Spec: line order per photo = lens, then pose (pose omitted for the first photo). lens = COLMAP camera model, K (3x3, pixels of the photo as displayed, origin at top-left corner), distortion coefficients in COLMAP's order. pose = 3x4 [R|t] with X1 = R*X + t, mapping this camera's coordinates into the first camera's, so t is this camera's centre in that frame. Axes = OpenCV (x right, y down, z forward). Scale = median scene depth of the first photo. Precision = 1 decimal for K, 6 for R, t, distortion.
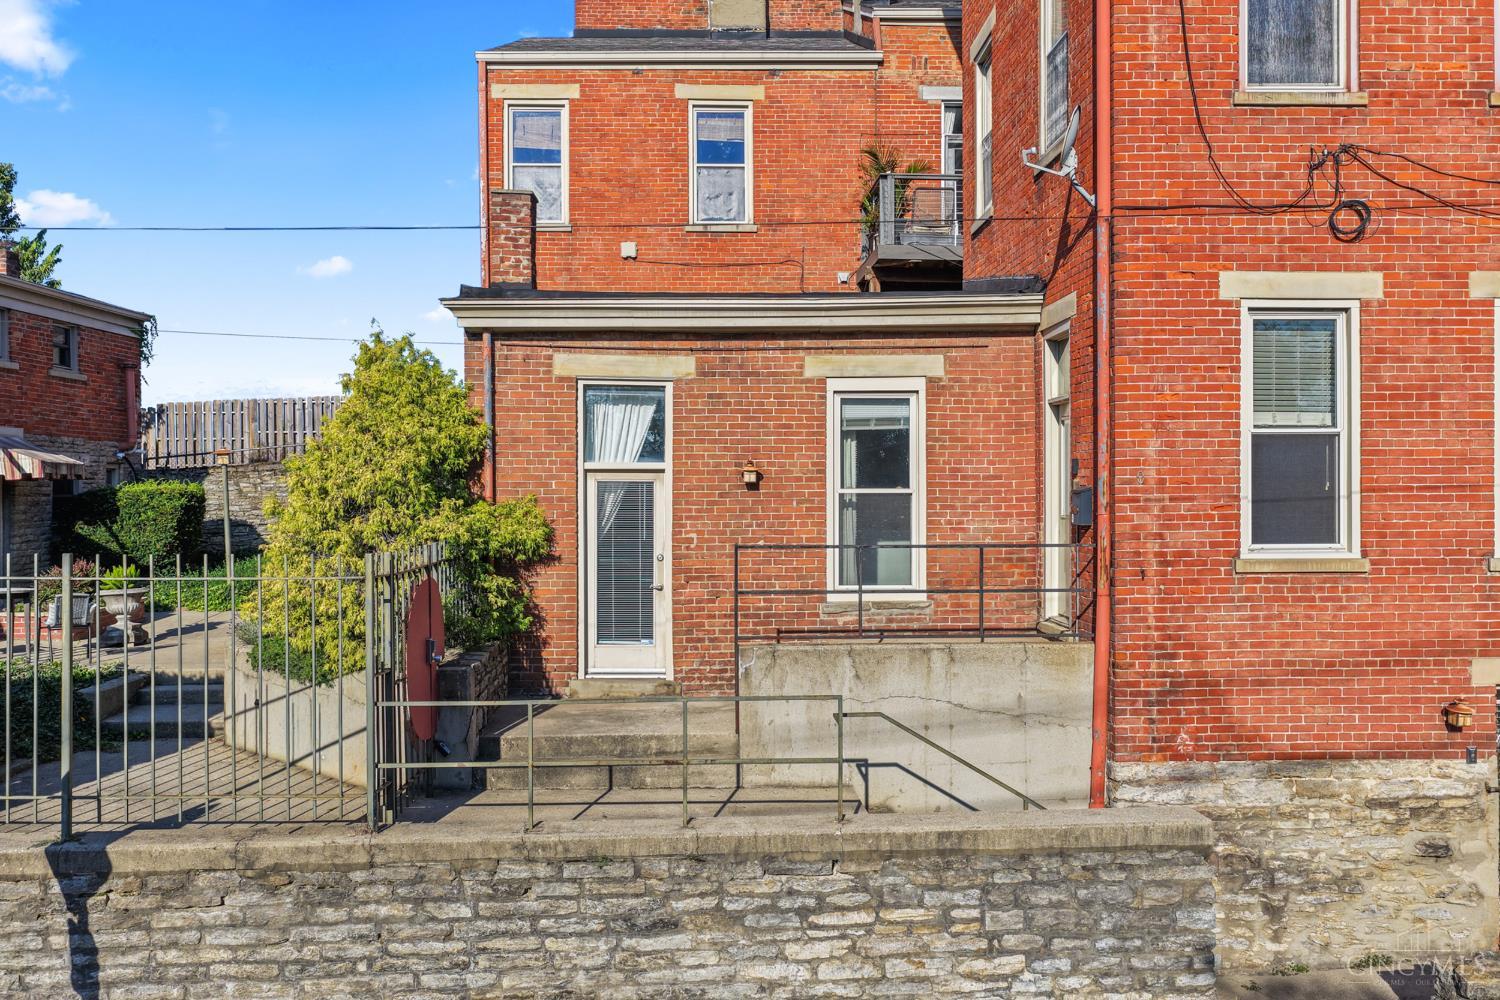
lens RADIAL K [[1243.4, 0, 751.2], [0, 1243.4, 500.7], [0, 0, 1]] dist [0.002146, 0.000353]
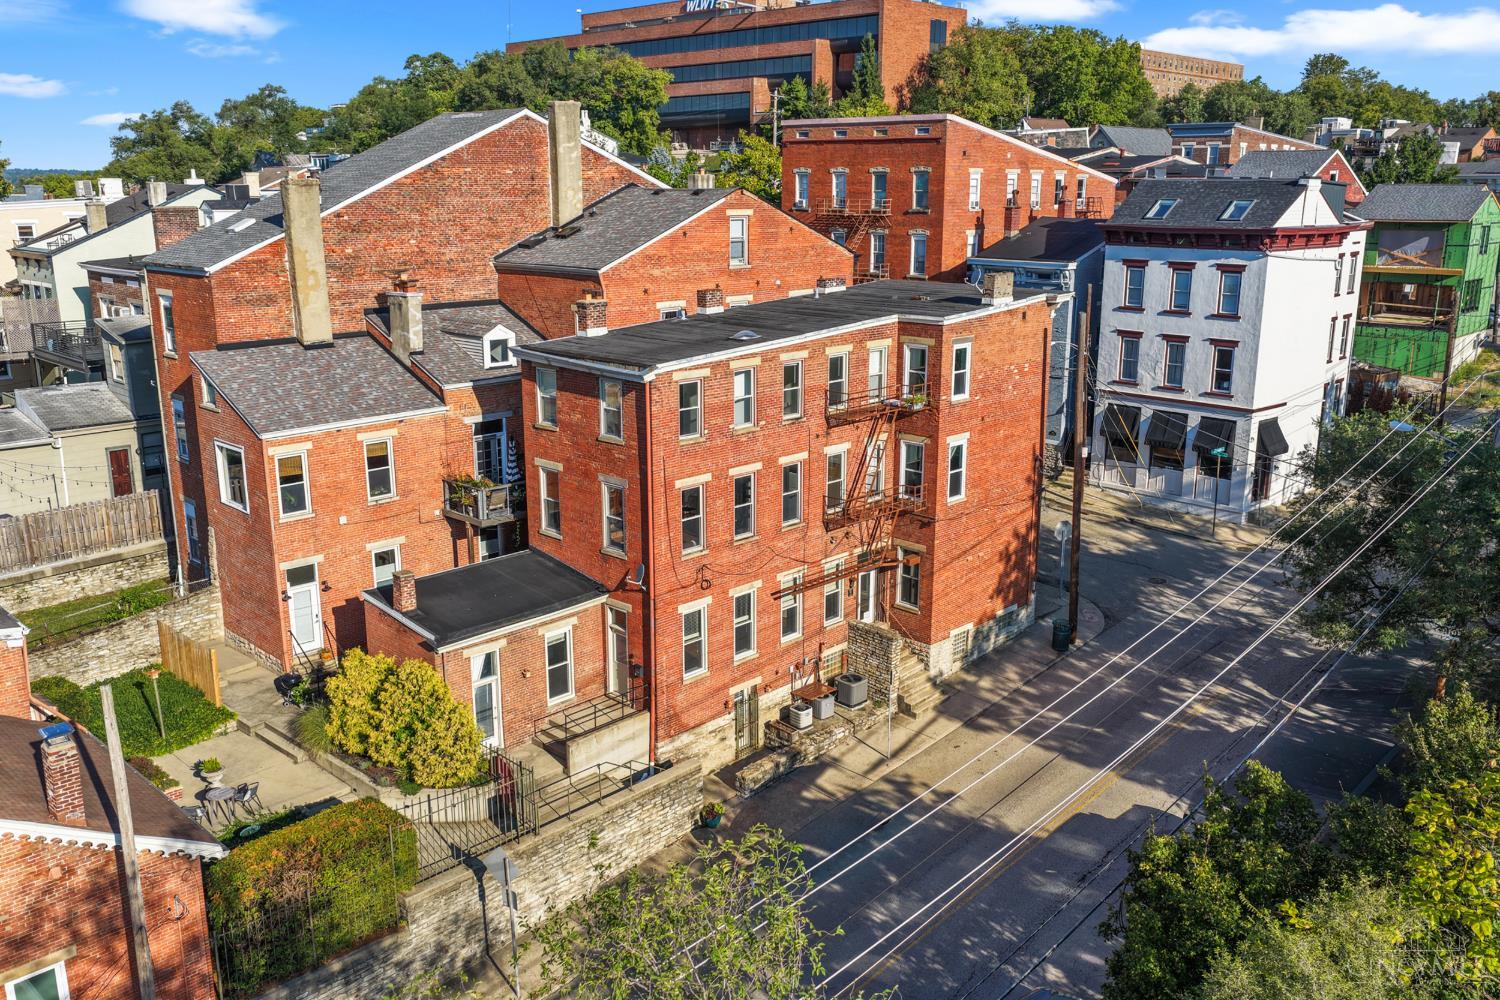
lens RADIAL K [[1243.4, 0, 752.3], [0, 1243.4, 500.4], [0, 0, 1]] dist [0.002146, 0.000353]
pose [[0.714728, -0.167773, 0.678981, -1.809977], [0.001435, 0.971152, 0.238456, -1.310342], [-0.699401, -0.169457, 0.694351, -1.541719]]
